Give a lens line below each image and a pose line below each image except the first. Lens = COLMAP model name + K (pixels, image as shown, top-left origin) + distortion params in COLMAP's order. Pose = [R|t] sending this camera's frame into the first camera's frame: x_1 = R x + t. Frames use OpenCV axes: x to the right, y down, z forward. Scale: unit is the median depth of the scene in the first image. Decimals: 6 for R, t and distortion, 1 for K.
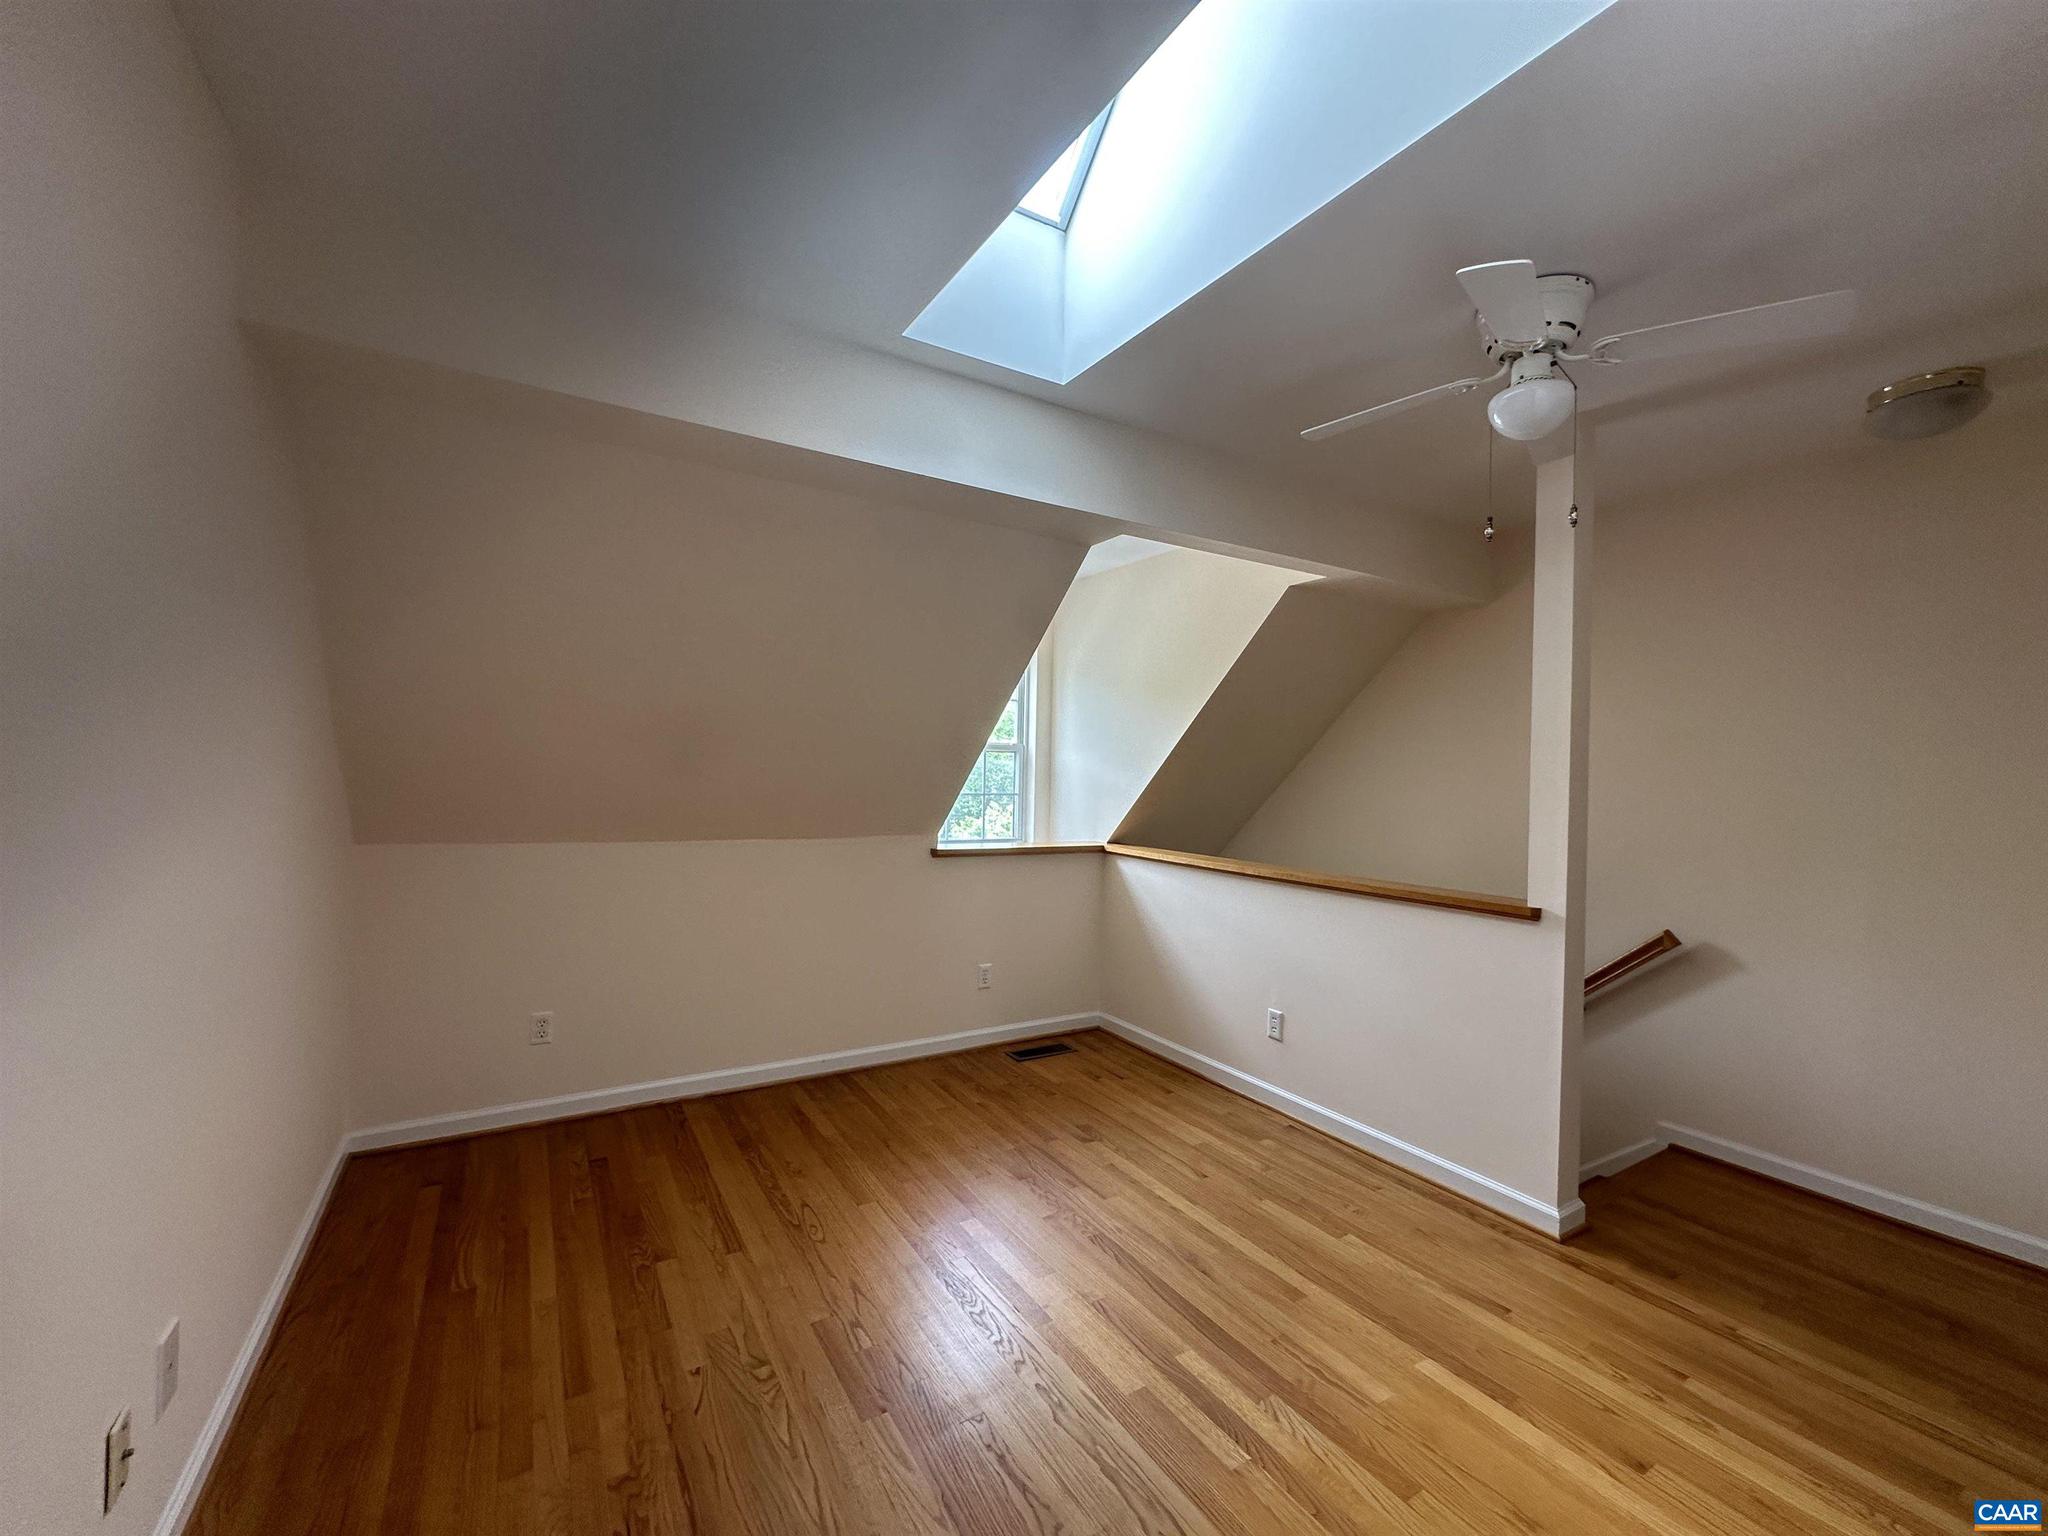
lens RADIAL K [[817.9, 0, 1018.9], [0, 817.9, 780.5], [0, 0, 1]] dist [0.016808, 0.000158]
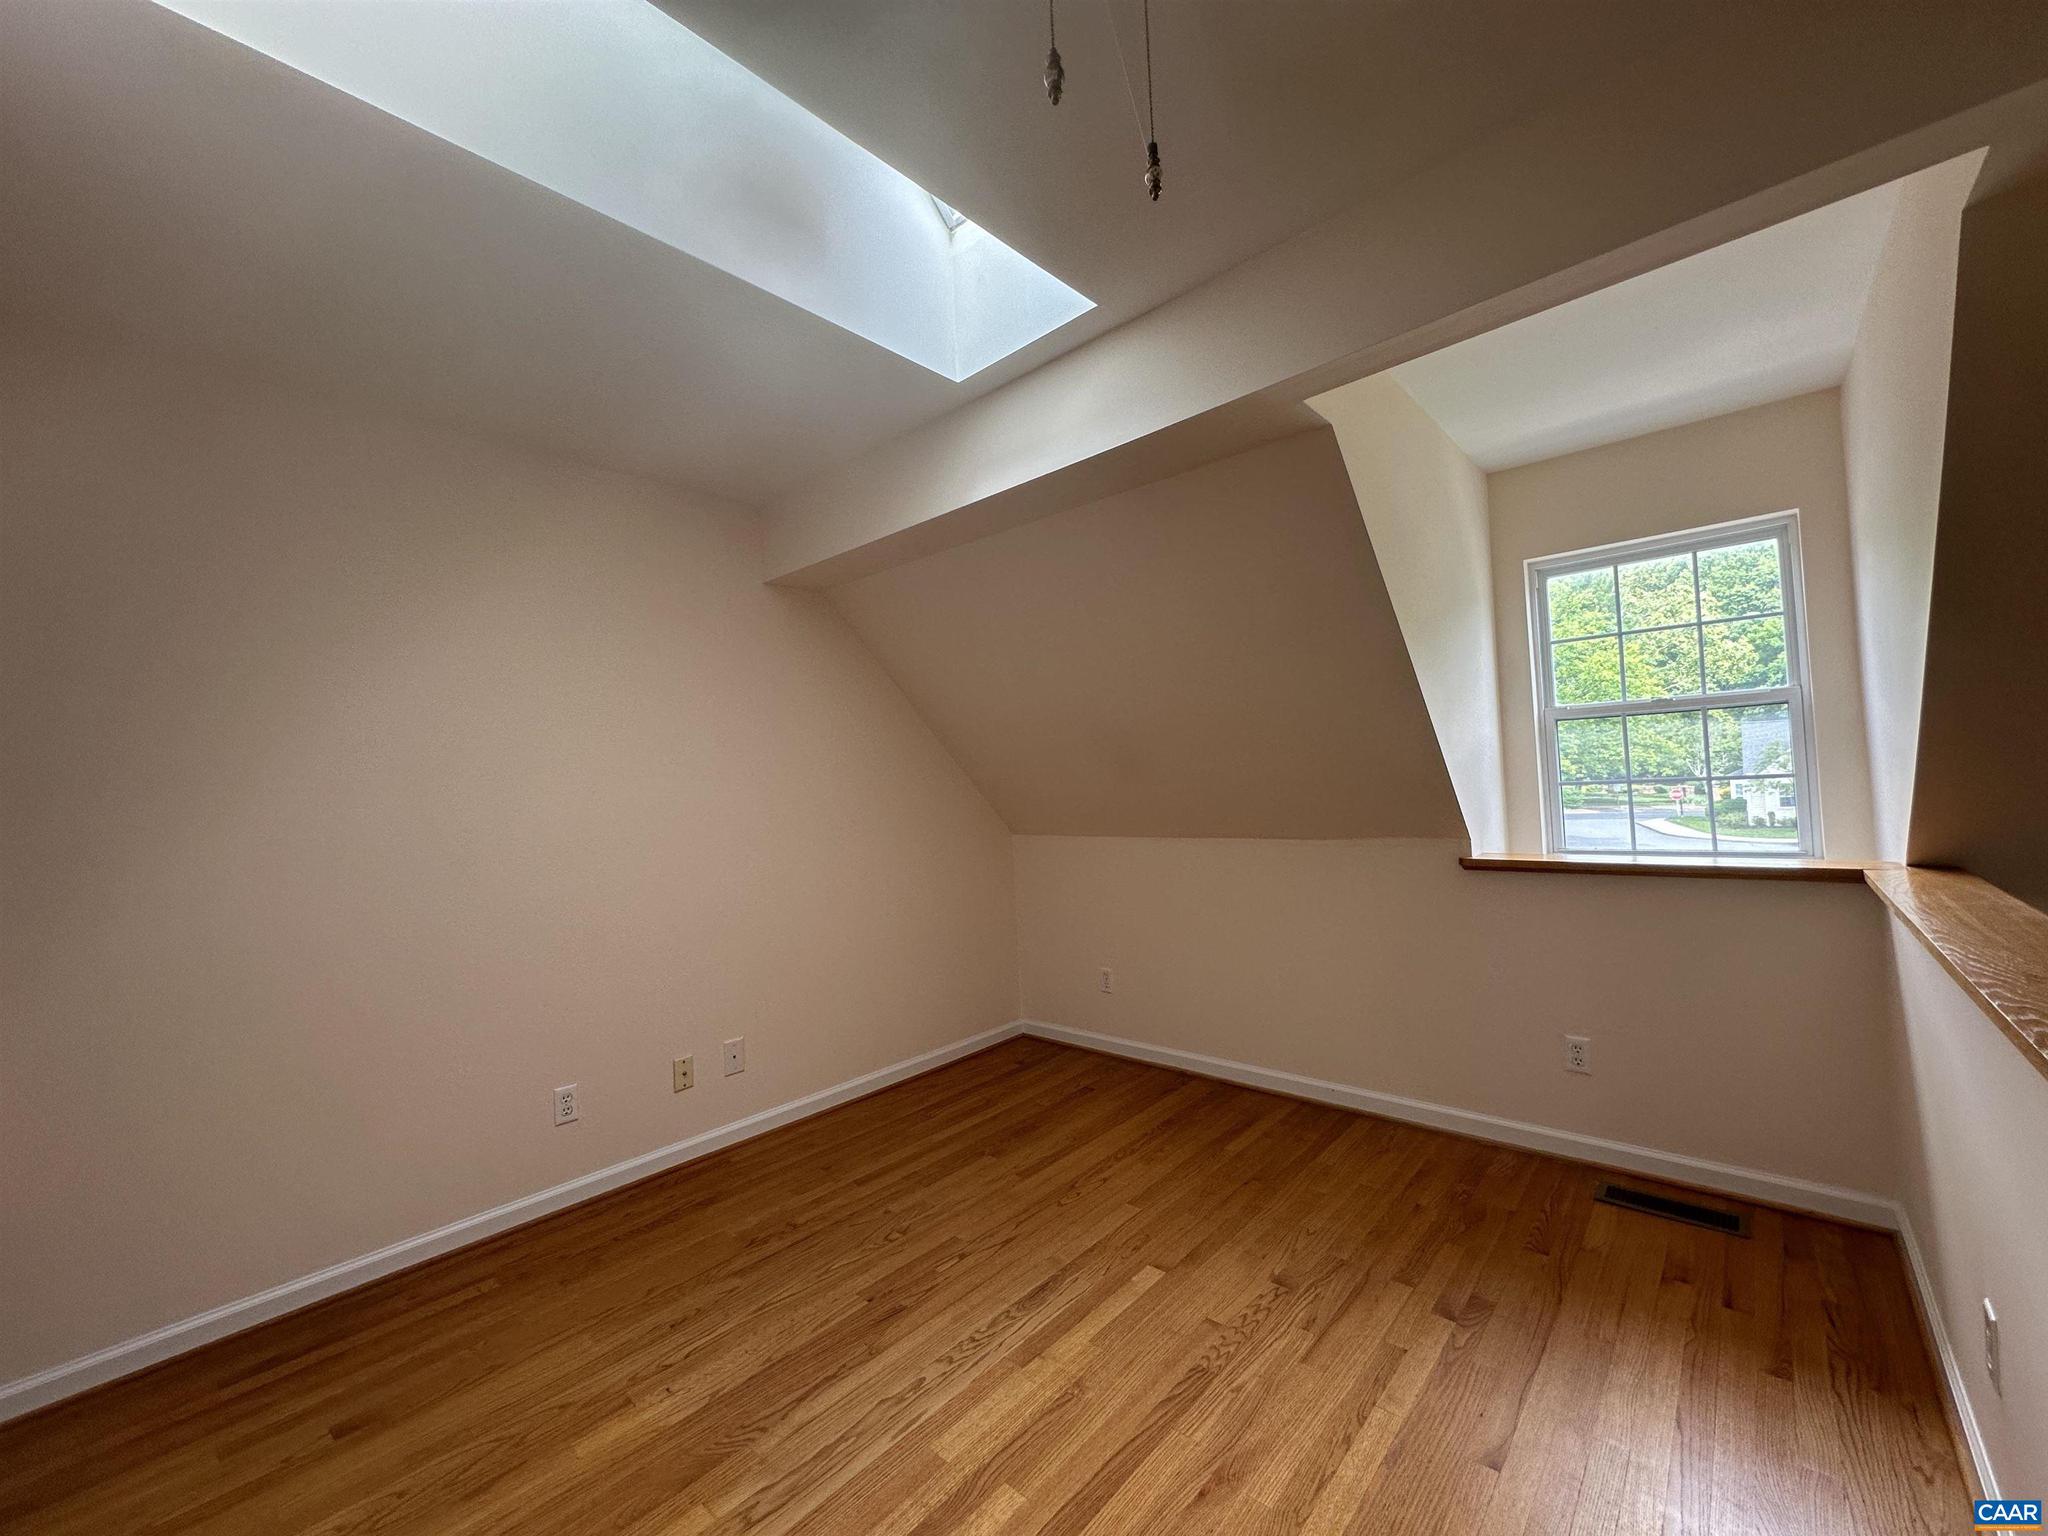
lens RADIAL K [[812.9, 0, 1024.0], [0, 812.9, 768.0], [0, 0, 1]] dist [-0.001245, -0.000038]
pose [[0.281081, -0.068104, -0.957264, 0.662911], [0.045314, 0.997308, -0.057648, 0.034297], [0.958614, -0.027174, 0.283410, 0.539308]]
